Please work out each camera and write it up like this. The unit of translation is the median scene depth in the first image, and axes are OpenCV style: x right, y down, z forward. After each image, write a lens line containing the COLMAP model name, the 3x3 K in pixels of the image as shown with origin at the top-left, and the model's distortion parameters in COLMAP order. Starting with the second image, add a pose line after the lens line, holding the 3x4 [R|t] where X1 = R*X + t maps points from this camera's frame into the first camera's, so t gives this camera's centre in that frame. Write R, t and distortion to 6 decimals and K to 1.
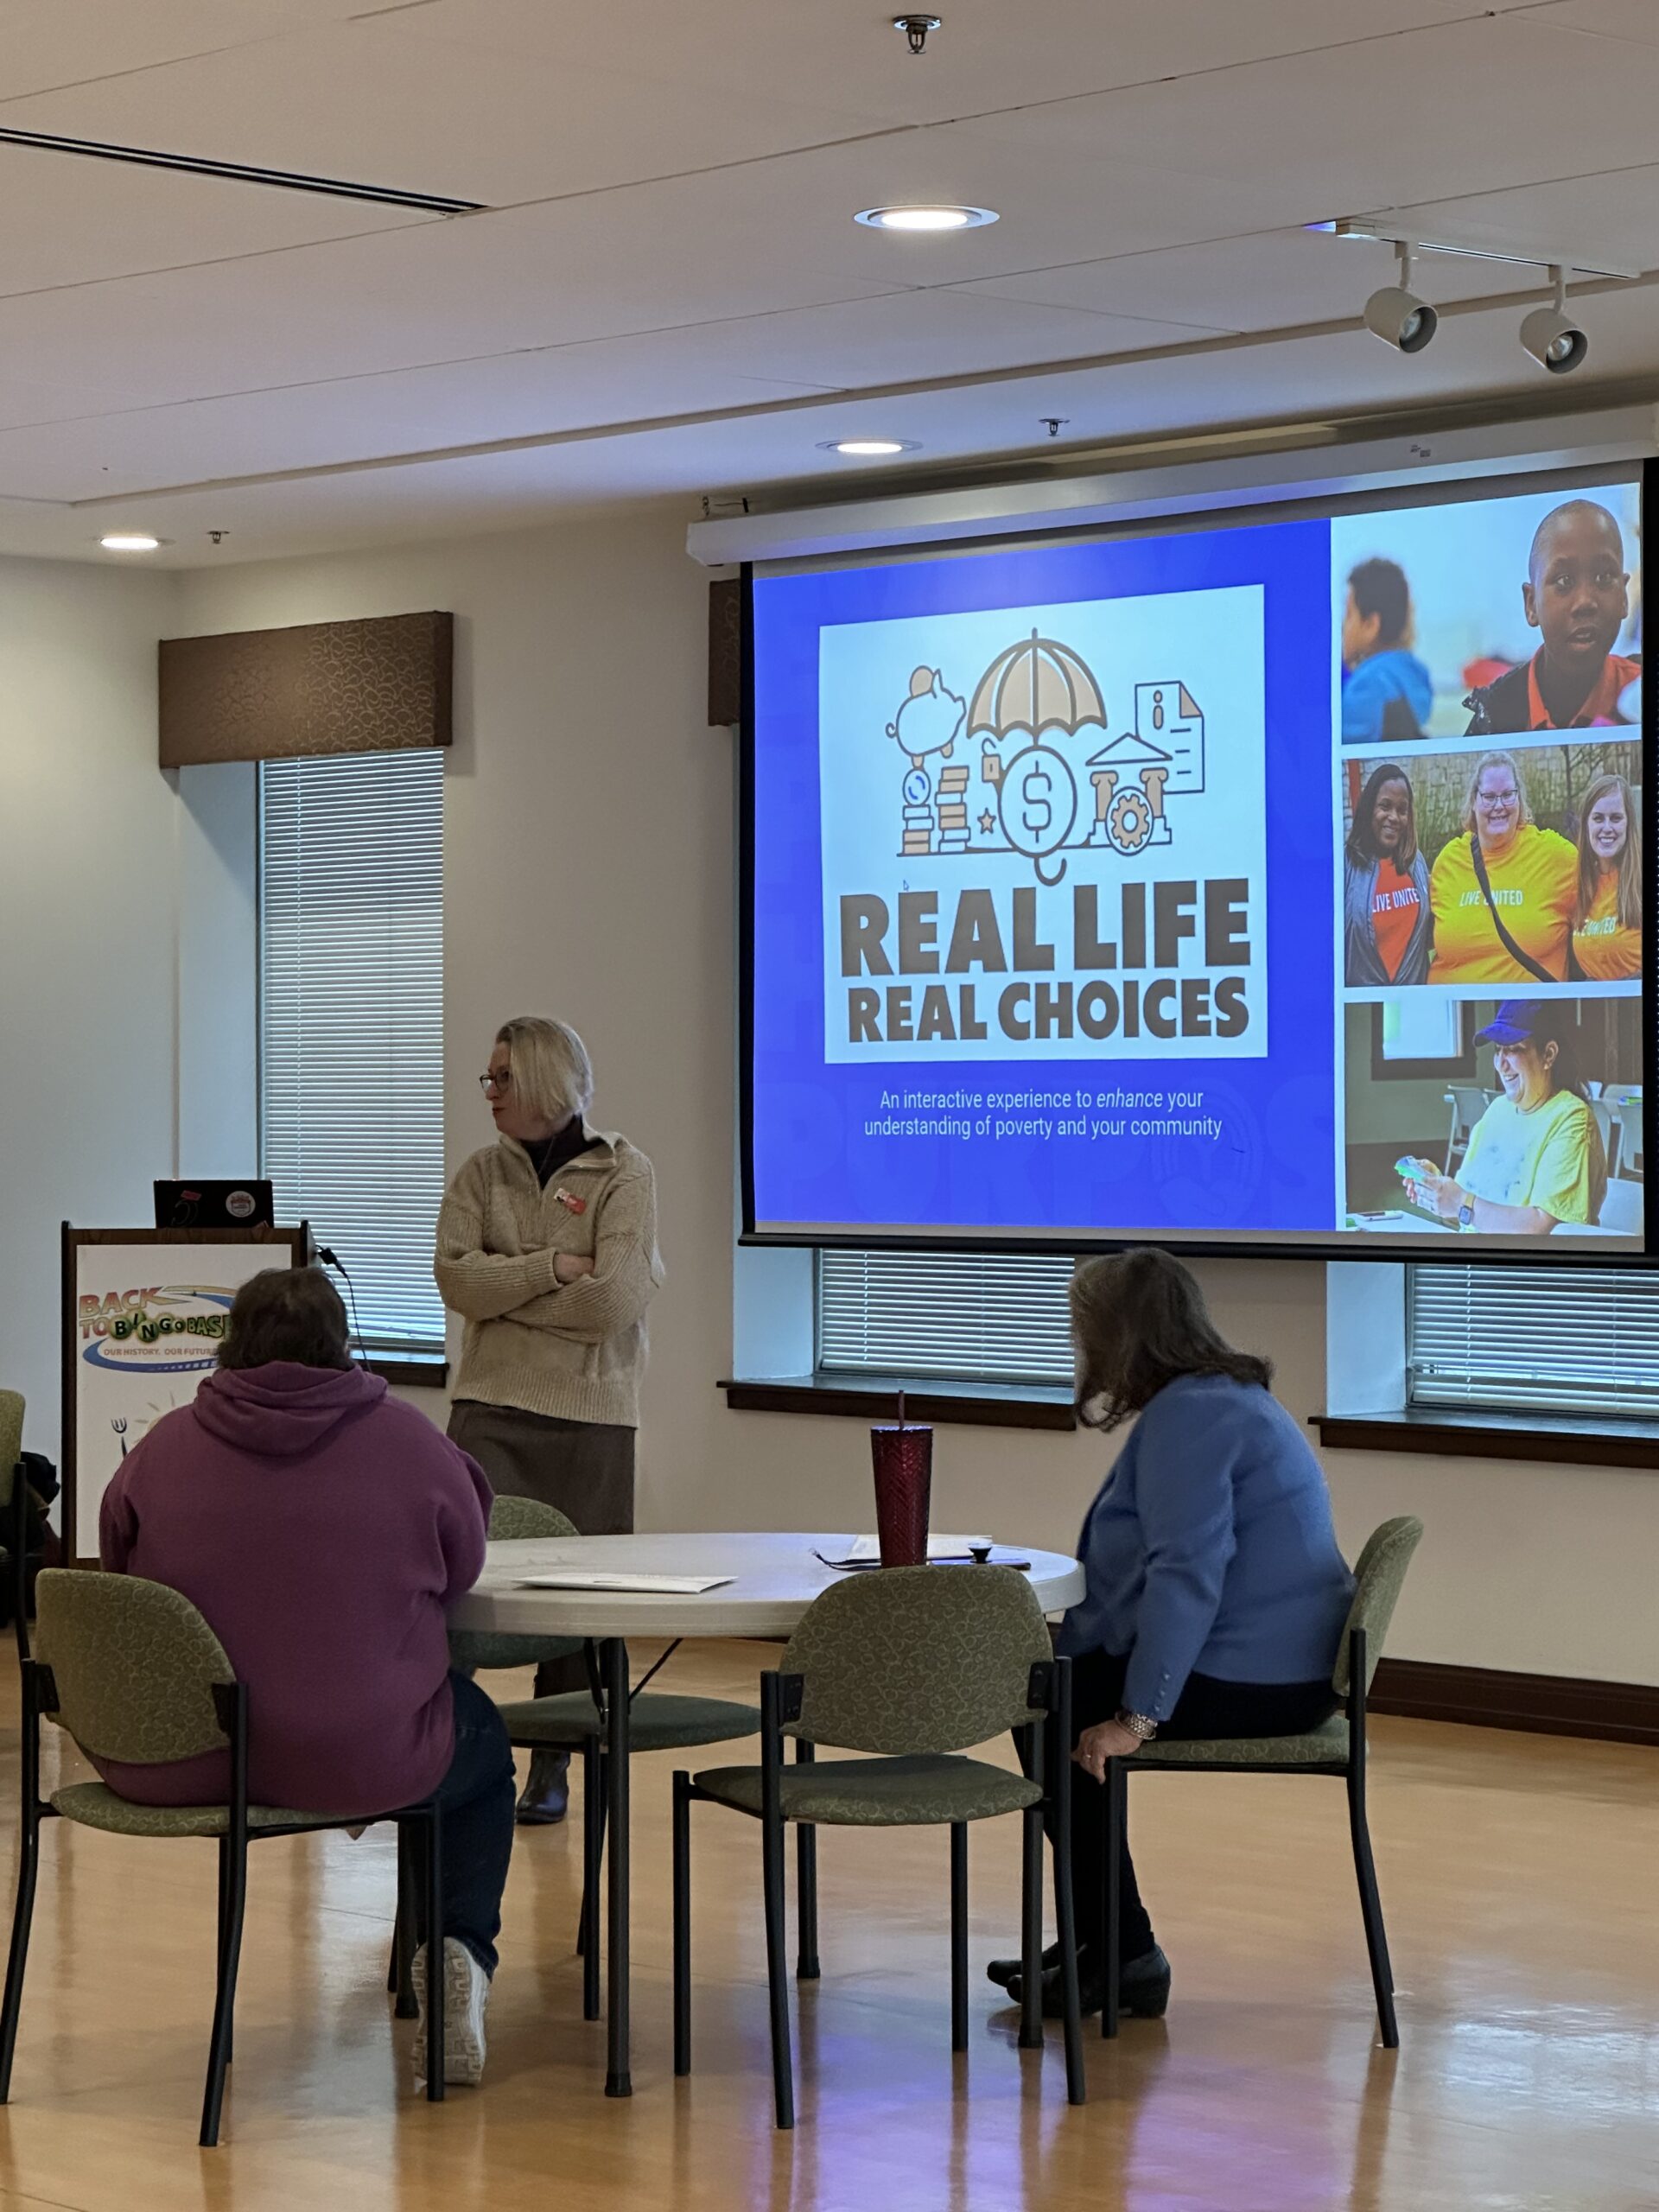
lens RADIAL K [[5266.1, 0, 831.6], [0, 5266.1, 1099.0], [0, 0, 1]] dist [0.088146, 0.000000]
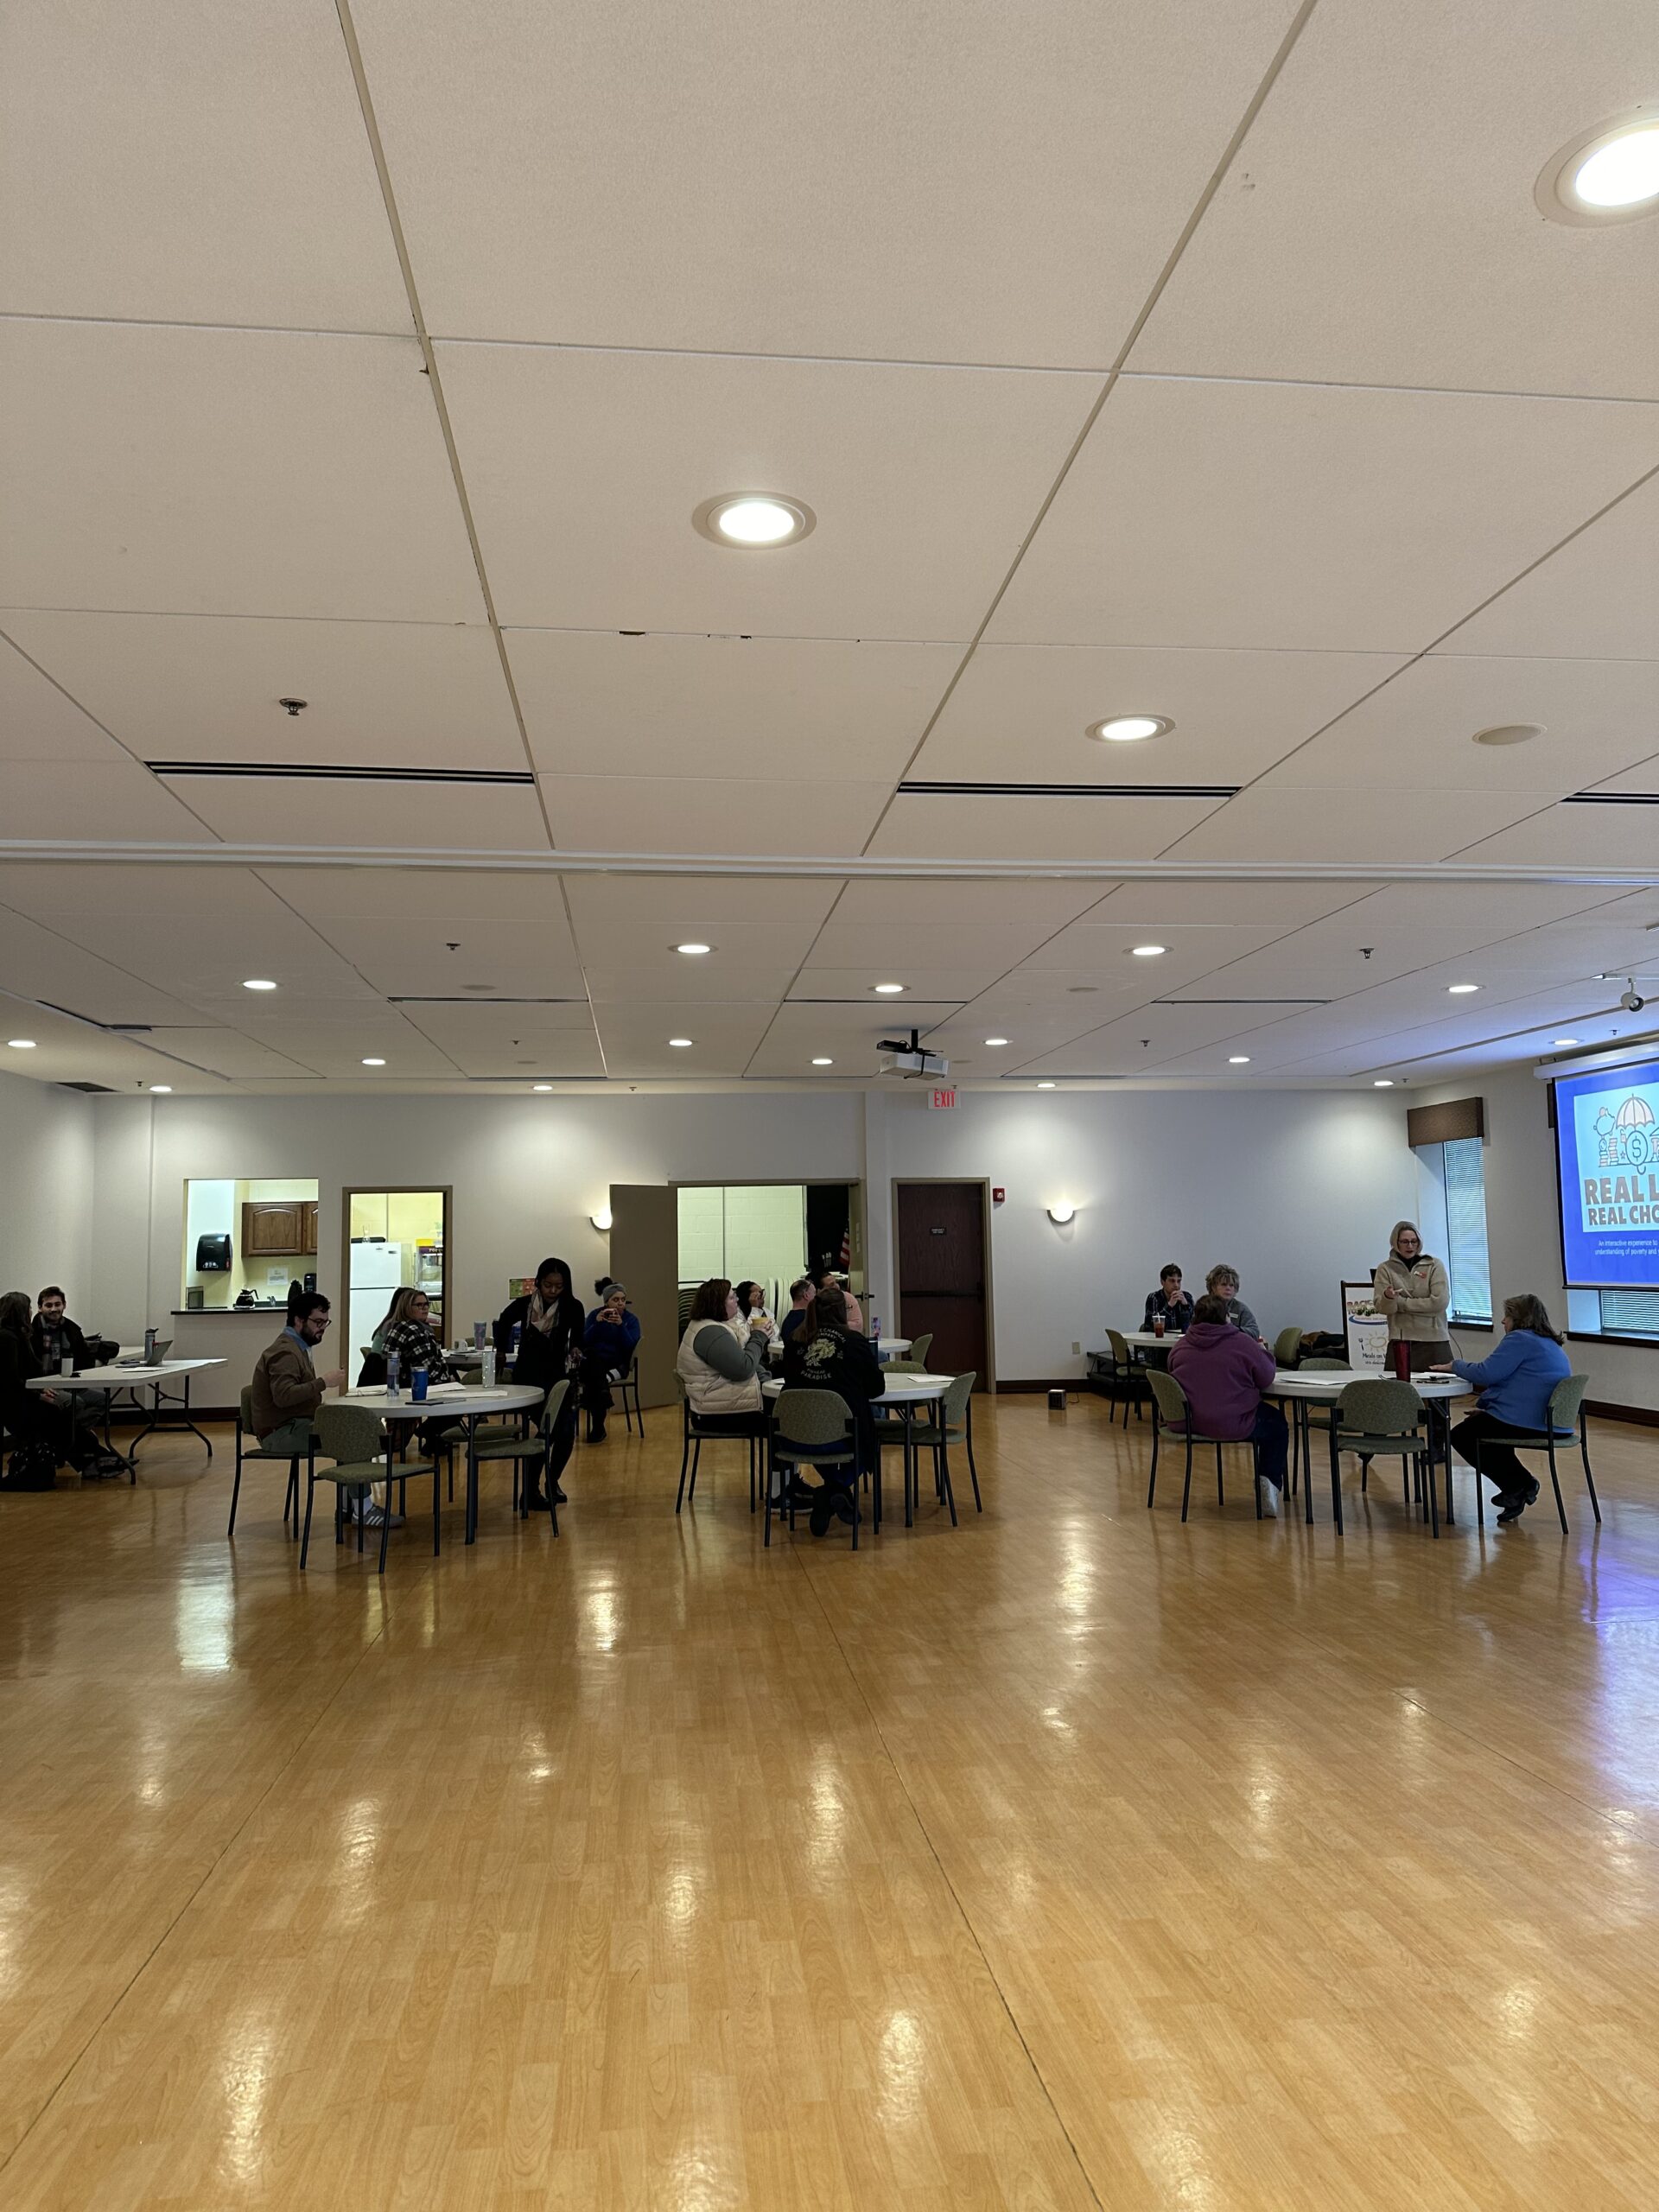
lens RADIAL K [[1549.7, 0, 831.0], [0, 1549.7, 1111.9], [0, 0, 1]] dist [0.044108, -0.004512]
pose [[0.811714, -0.061711, -0.580785, 0.198169], [0.012976, 0.996062, -0.087701, -0.002038], [0.583910, 0.063652, 0.809319, -0.046923]]
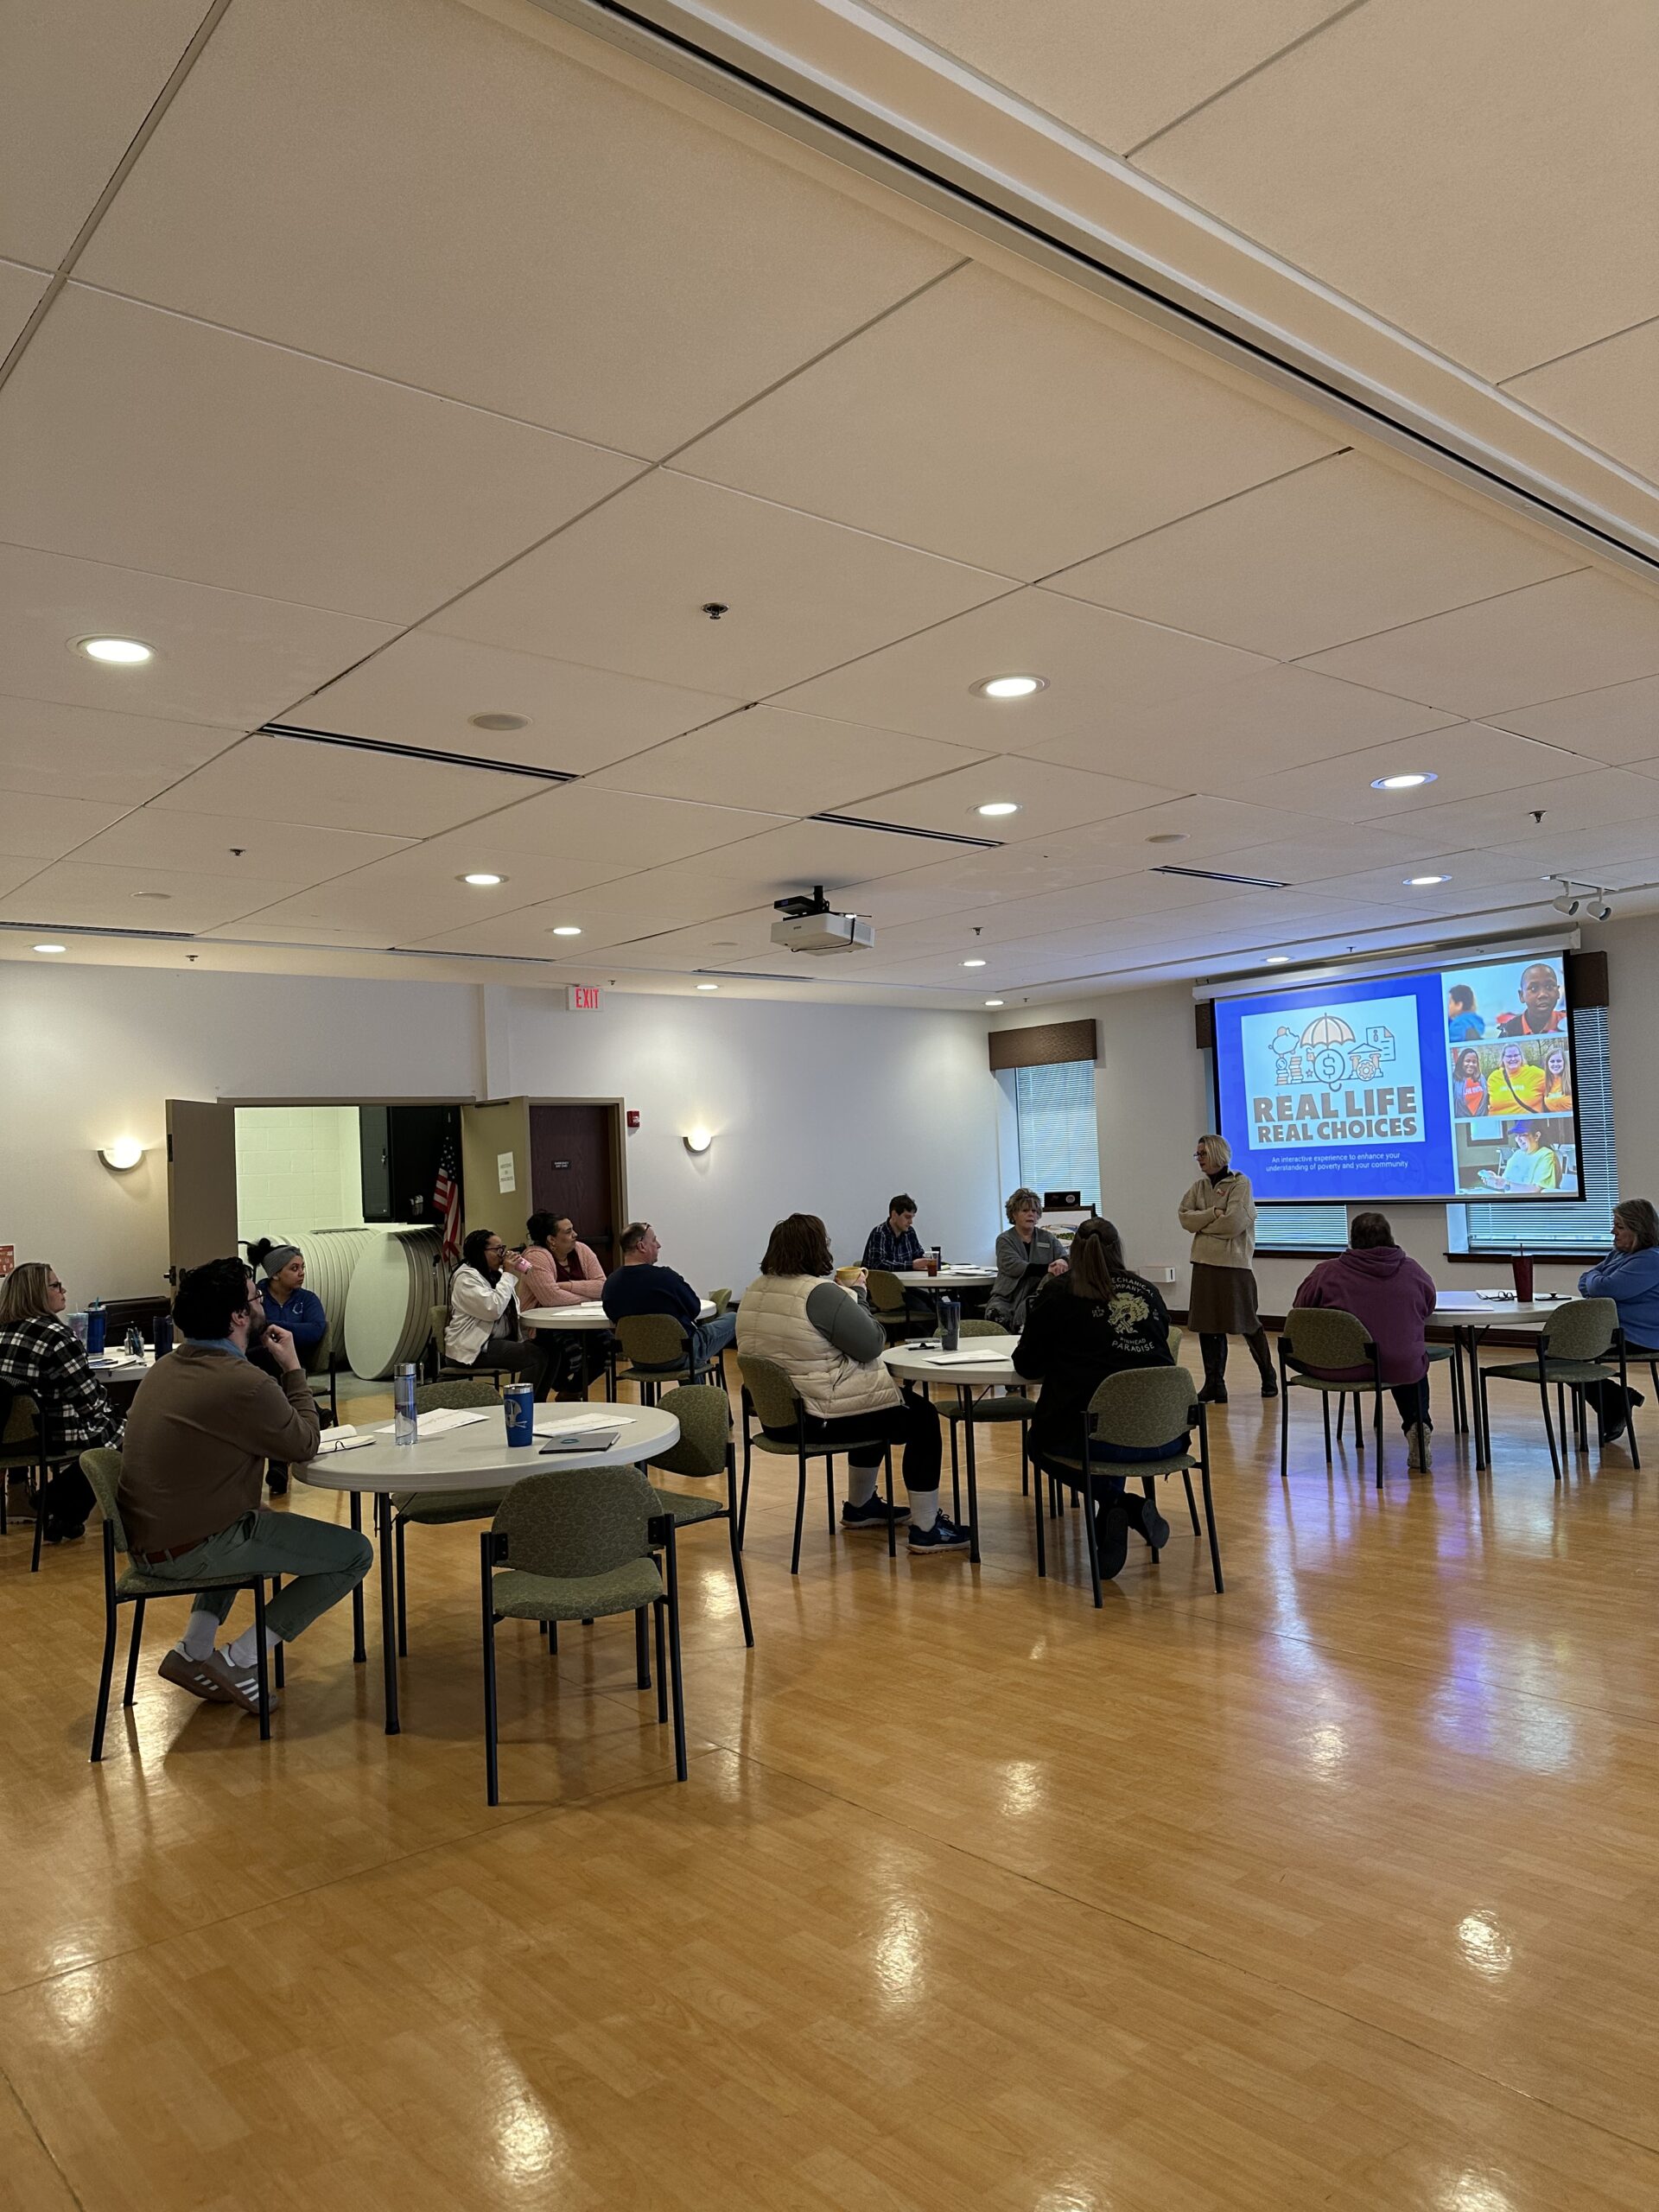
lens RADIAL K [[1549.7, 0, 826.9], [0, 1549.7, 1119.8], [0, 0, 1]] dist [0.044108, -0.004512]
pose [[0.997096, -0.040836, -0.064279, -0.213246], [0.038633, 0.998635, -0.035153, -0.001581], [0.065627, 0.032568, 0.997313, 0.024350]]
